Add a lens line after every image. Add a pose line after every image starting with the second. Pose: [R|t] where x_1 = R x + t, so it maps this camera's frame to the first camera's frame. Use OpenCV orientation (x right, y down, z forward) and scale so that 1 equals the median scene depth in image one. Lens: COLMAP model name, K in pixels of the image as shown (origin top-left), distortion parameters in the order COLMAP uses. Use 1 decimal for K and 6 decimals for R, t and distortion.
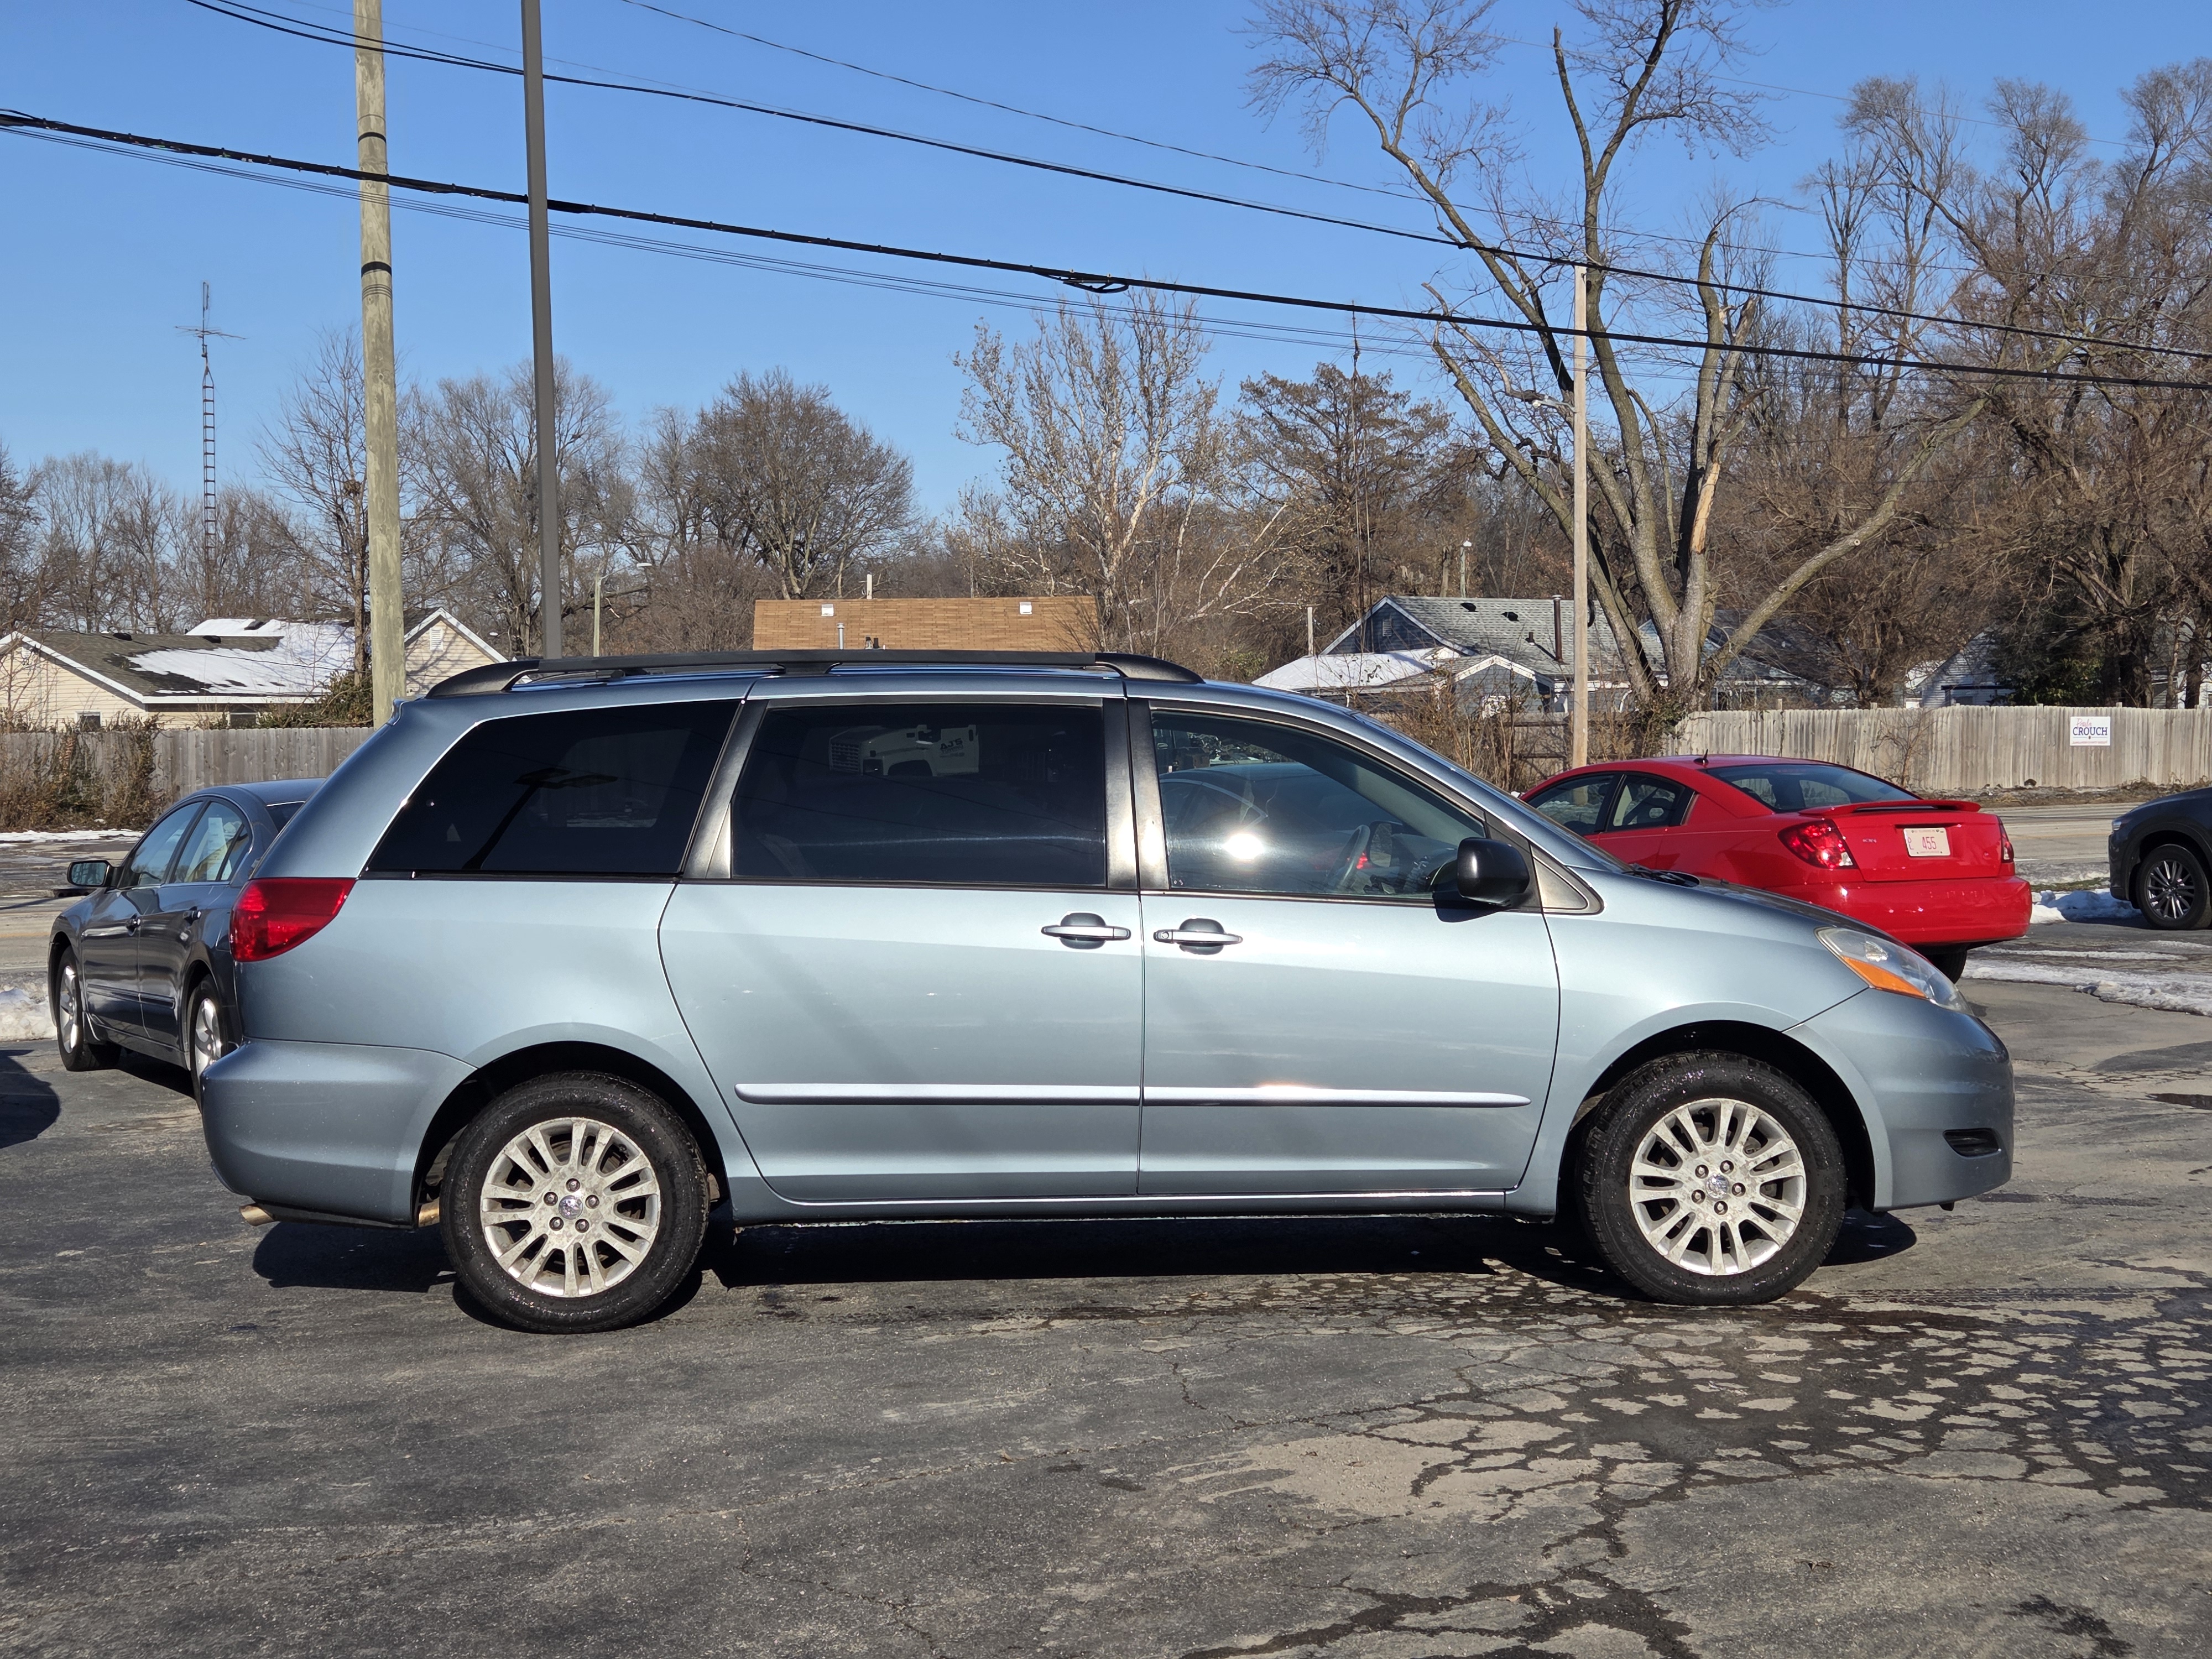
lens RADIAL K [[2999.3, 0, 1106.0], [0, 2999.3, 829.5], [0, 0, 1]] dist [-0.112514, 0.054057]
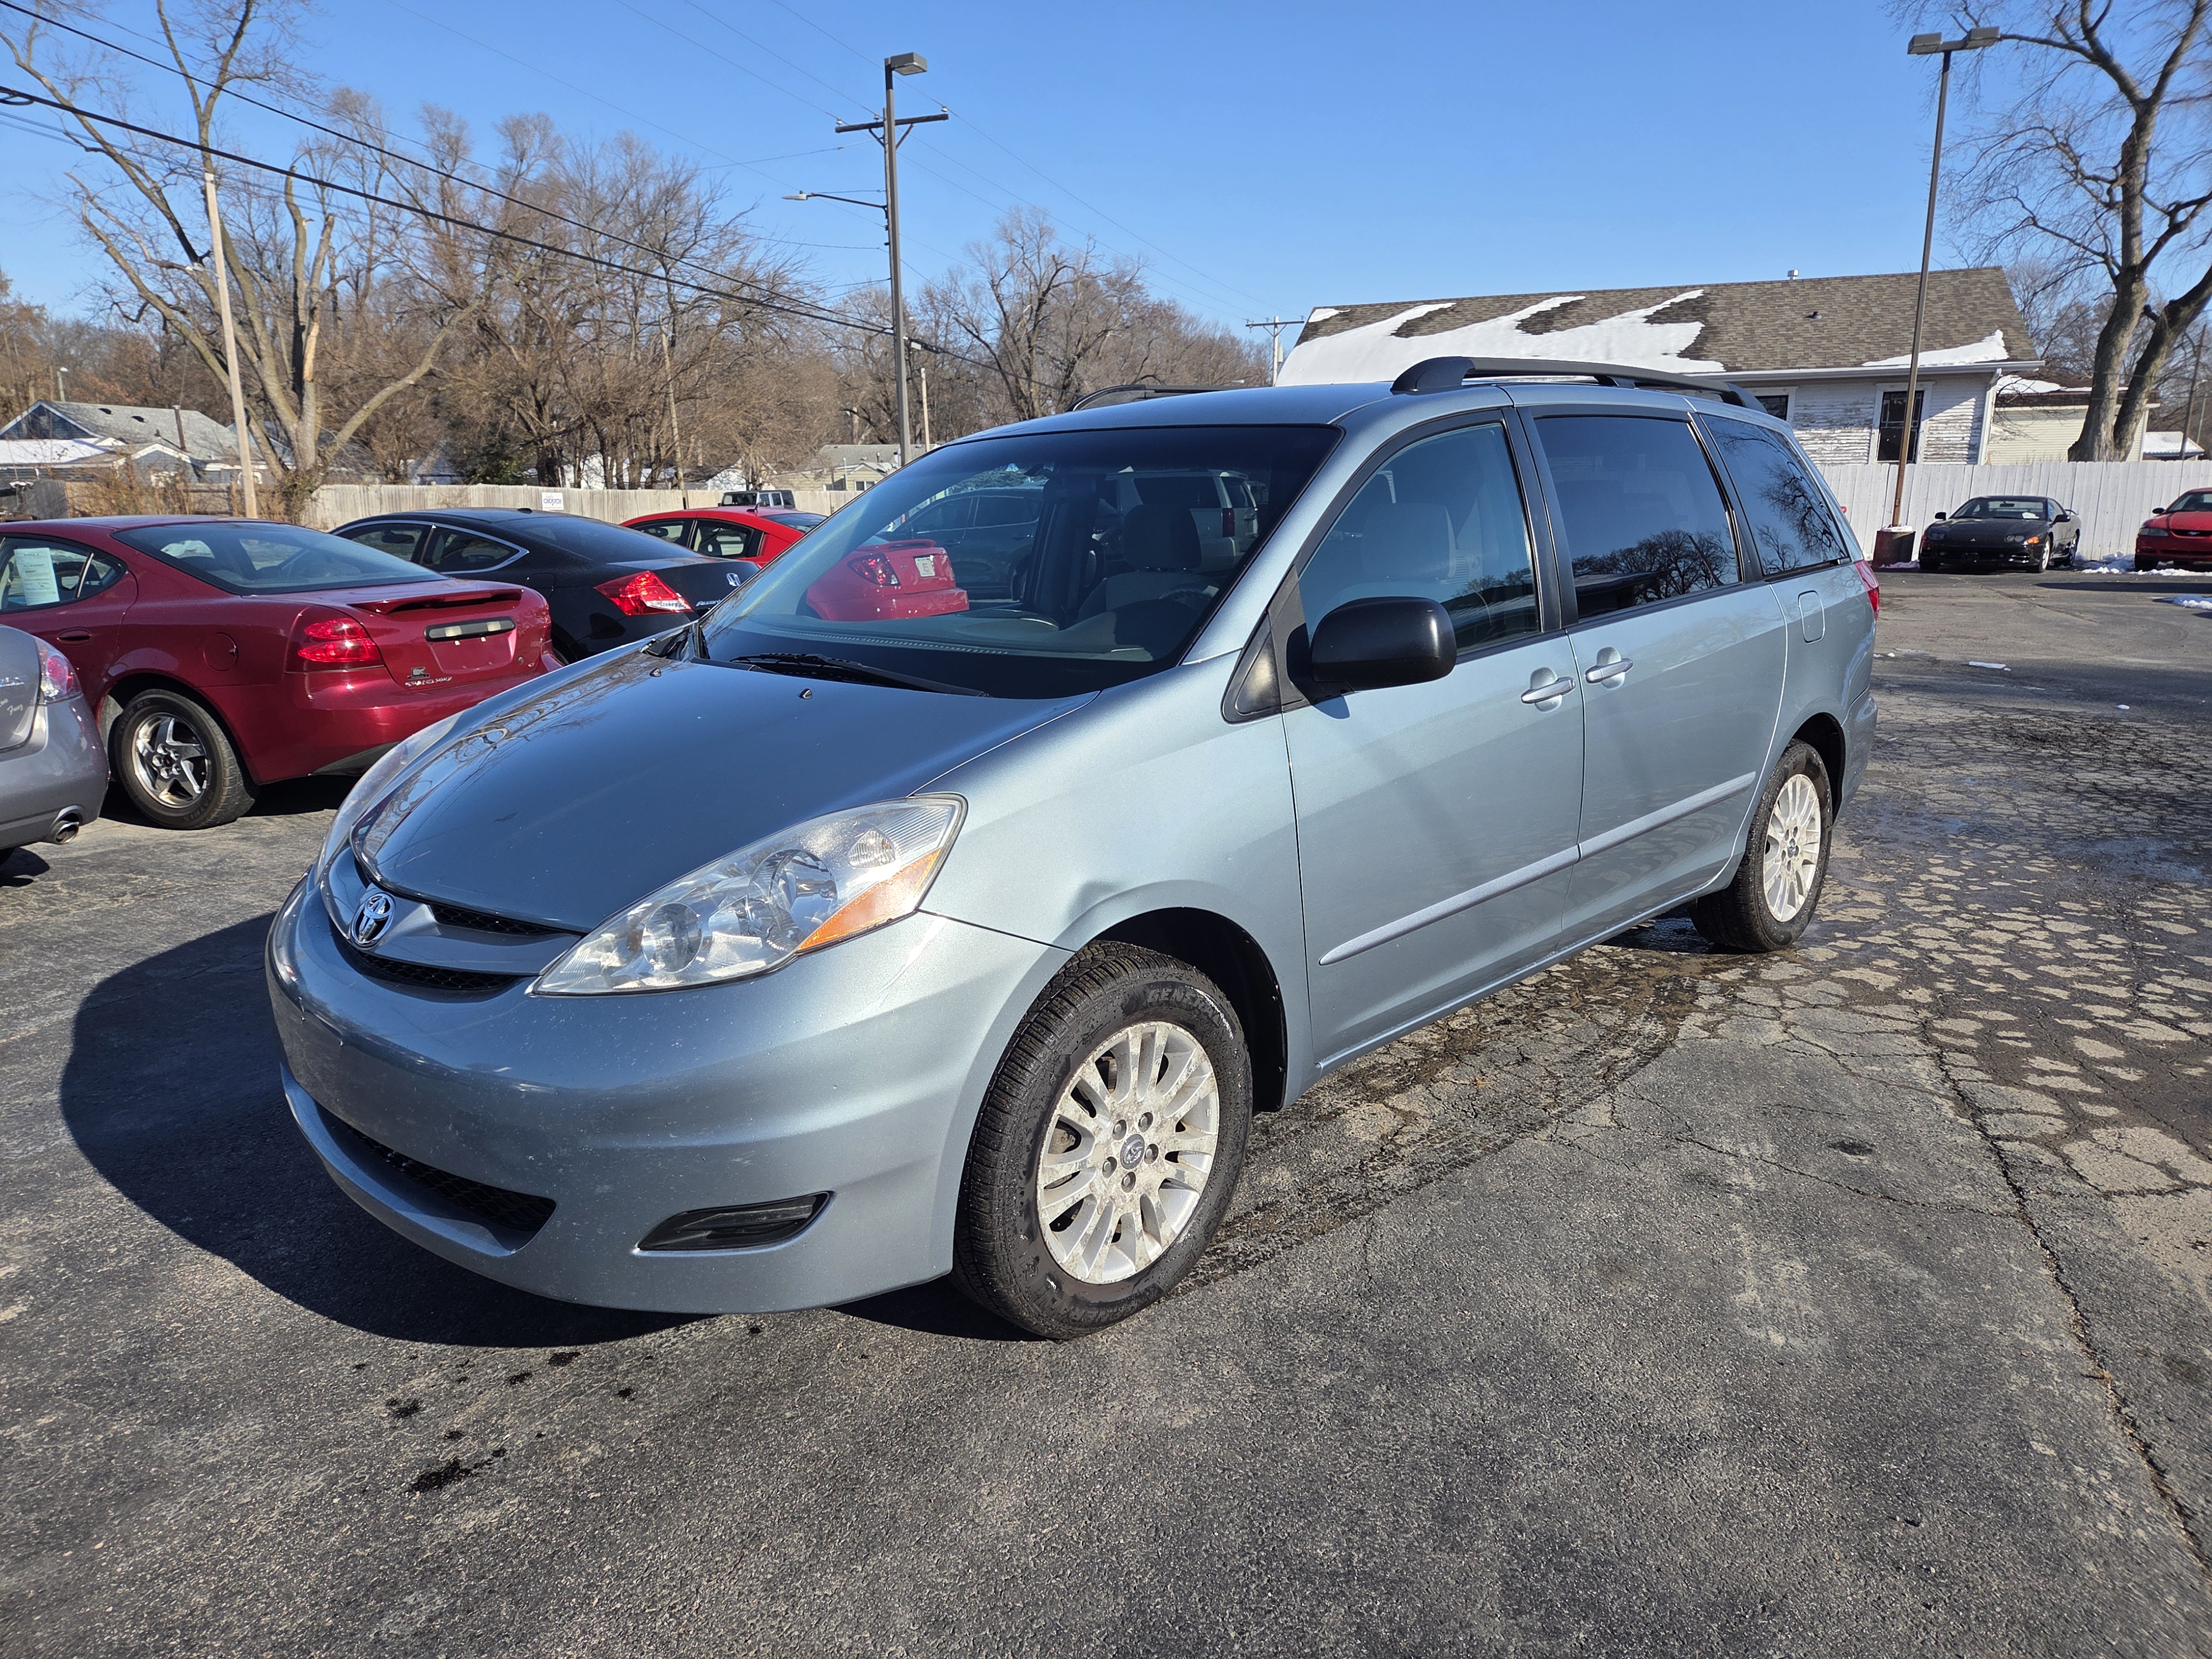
lens RADIAL K [[1428.5, 0, 1106.0], [0, 1428.5, 829.5], [0, 0, 1]] dist [-0.002143, -0.015809]
pose [[0.691207, -0.143628, 0.708240, -0.074728], [0.008077, 0.981524, 0.191167, -0.000715], [-0.722612, -0.126416, 0.679596, 0.150186]]
